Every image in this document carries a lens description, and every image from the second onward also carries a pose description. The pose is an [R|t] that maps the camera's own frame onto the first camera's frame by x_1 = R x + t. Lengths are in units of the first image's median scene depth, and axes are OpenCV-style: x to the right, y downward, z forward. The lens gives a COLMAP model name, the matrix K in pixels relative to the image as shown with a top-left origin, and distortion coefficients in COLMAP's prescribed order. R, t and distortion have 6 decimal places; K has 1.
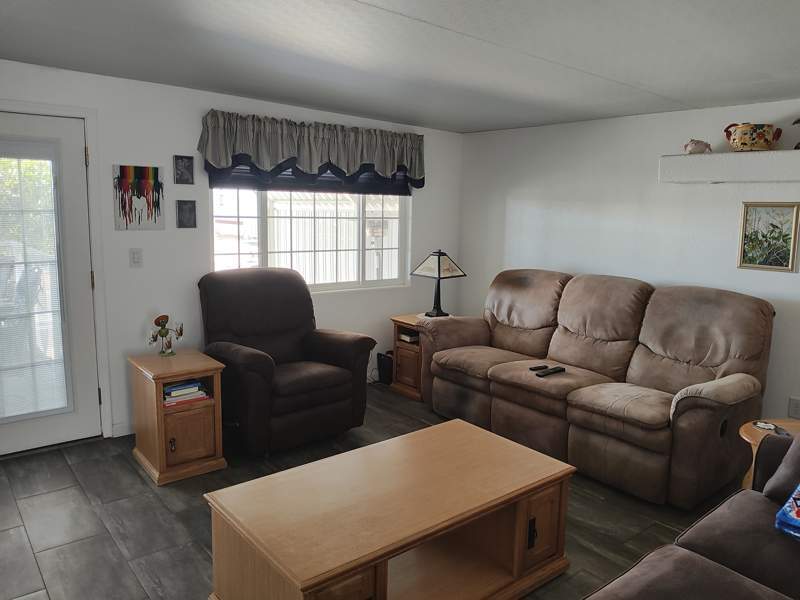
lens RADIAL K [[606.4, 0, 400.0], [0, 606.4, 300.0], [0, 0, 1]] dist [0.126308, -0.243515]
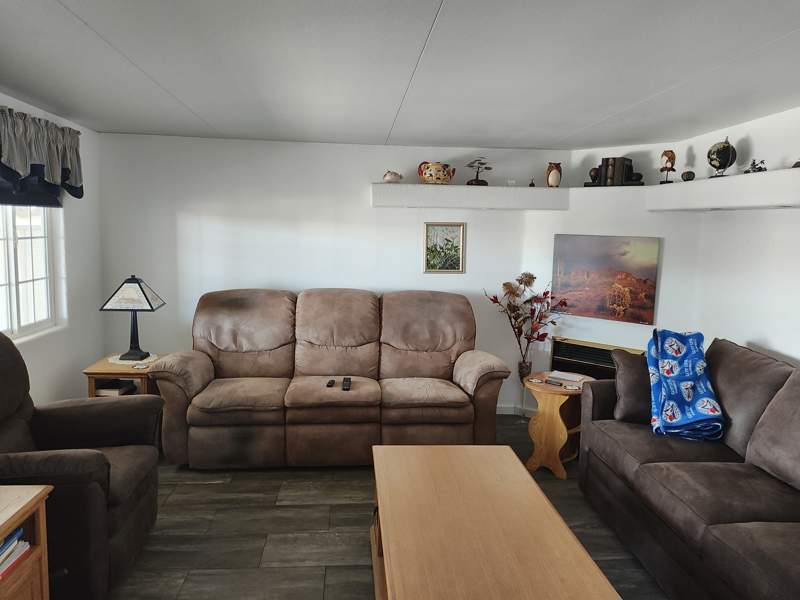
lens RADIAL K [[606.4, 0, 400.0], [0, 606.4, 300.0], [0, 0, 1]] dist [0.126308, -0.243515]
pose [[0.555137, -0.107691, 0.824758, -0.517165], [0.114446, 0.992041, 0.052502, -0.065579], [-0.823848, 0.065244, 0.563044, 0.309451]]
